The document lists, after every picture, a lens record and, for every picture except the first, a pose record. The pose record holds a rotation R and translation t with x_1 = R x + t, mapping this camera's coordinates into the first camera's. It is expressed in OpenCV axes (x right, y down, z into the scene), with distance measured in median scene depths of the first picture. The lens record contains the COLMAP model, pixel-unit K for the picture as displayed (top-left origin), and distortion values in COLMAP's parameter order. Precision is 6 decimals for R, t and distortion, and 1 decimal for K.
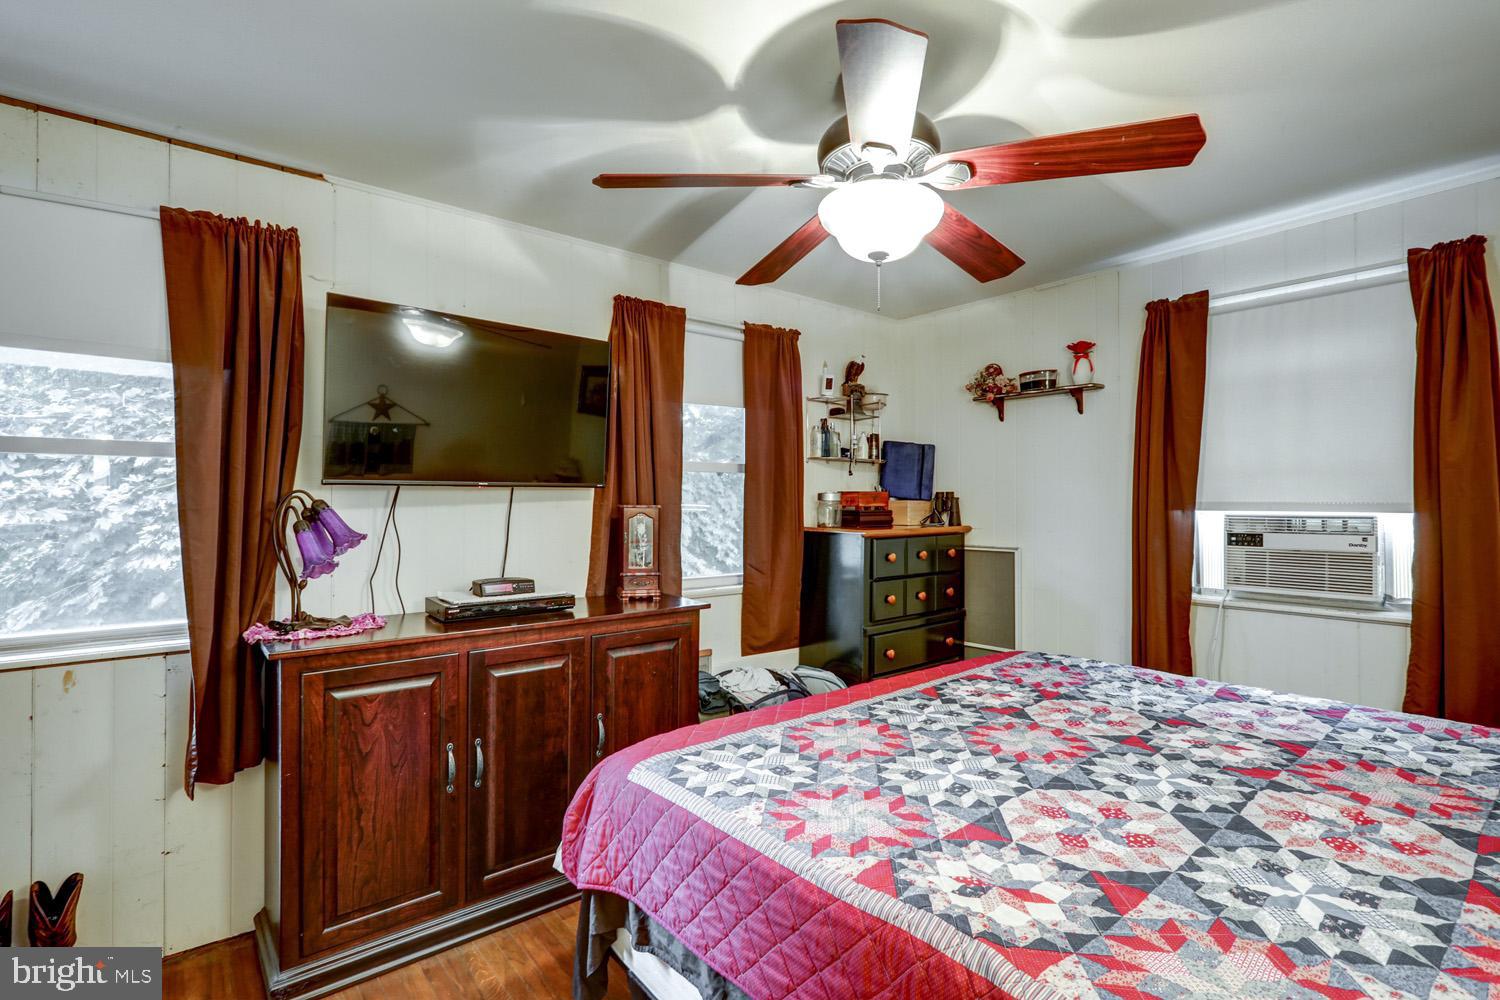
lens RADIAL K [[715.4, 0, 747.3], [0, 715.4, 500.7], [0, 0, 1]] dist [-0.003782, -0.000524]
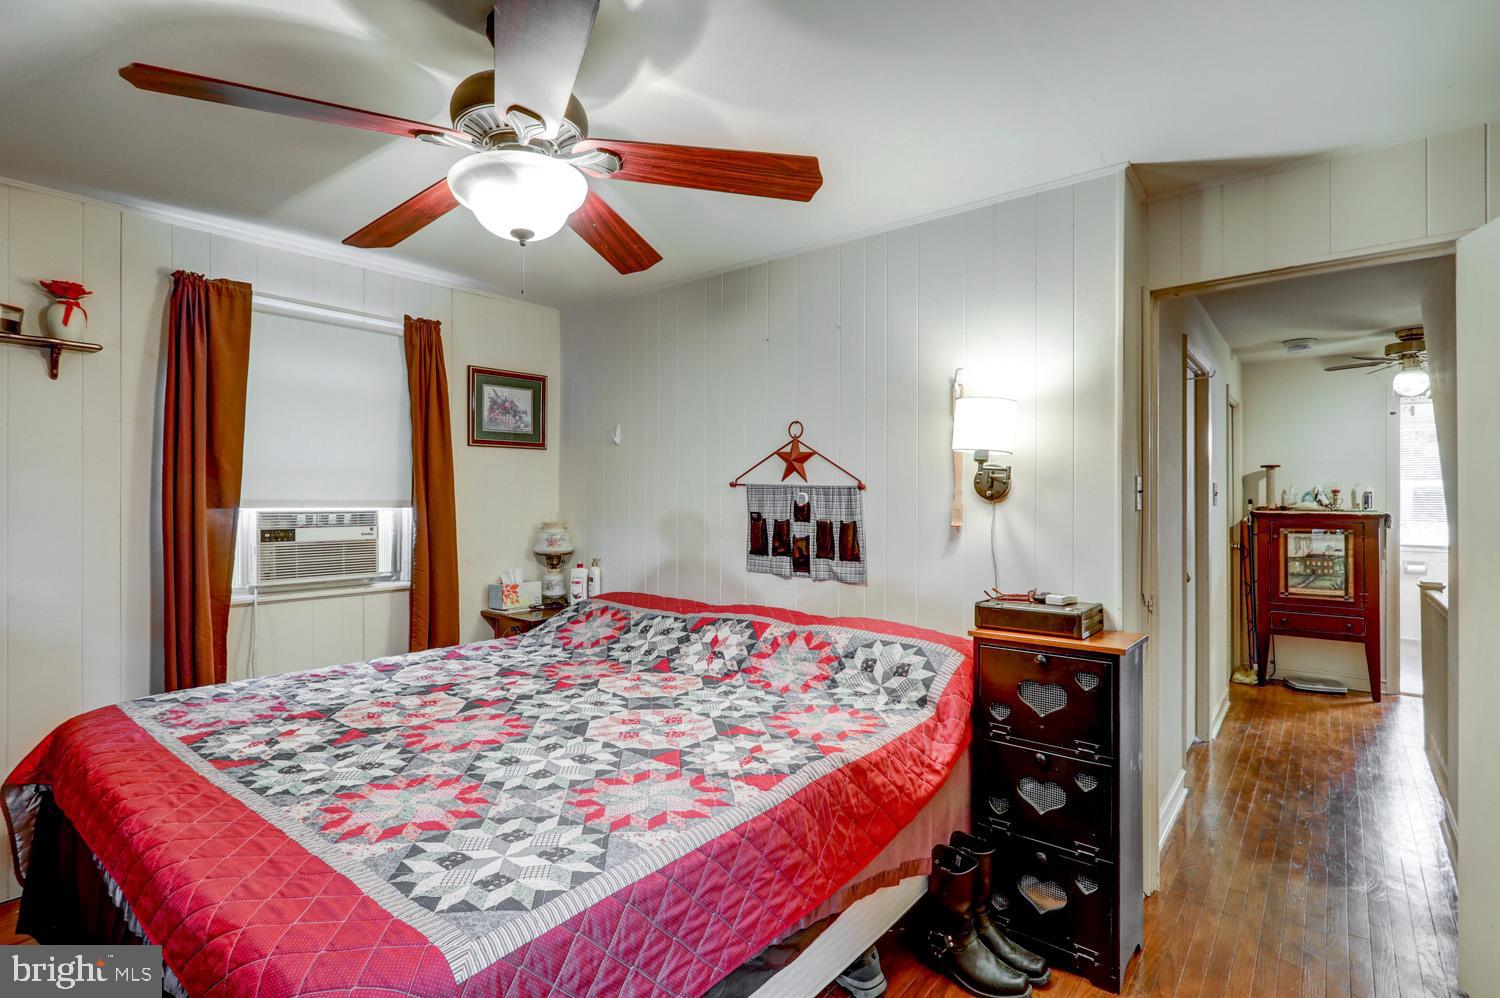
lens RADIAL K [[715.4, 0, 747.3], [0, 715.4, 499.7], [0, 0, 1]] dist [-0.003782, -0.000524]
pose [[-0.189631, 0.000173, 0.981855, -0.691038], [-0.002934, 0.999995, -0.000743, 0.001390], [-0.981851, -0.003021, -0.189629, 0.789582]]
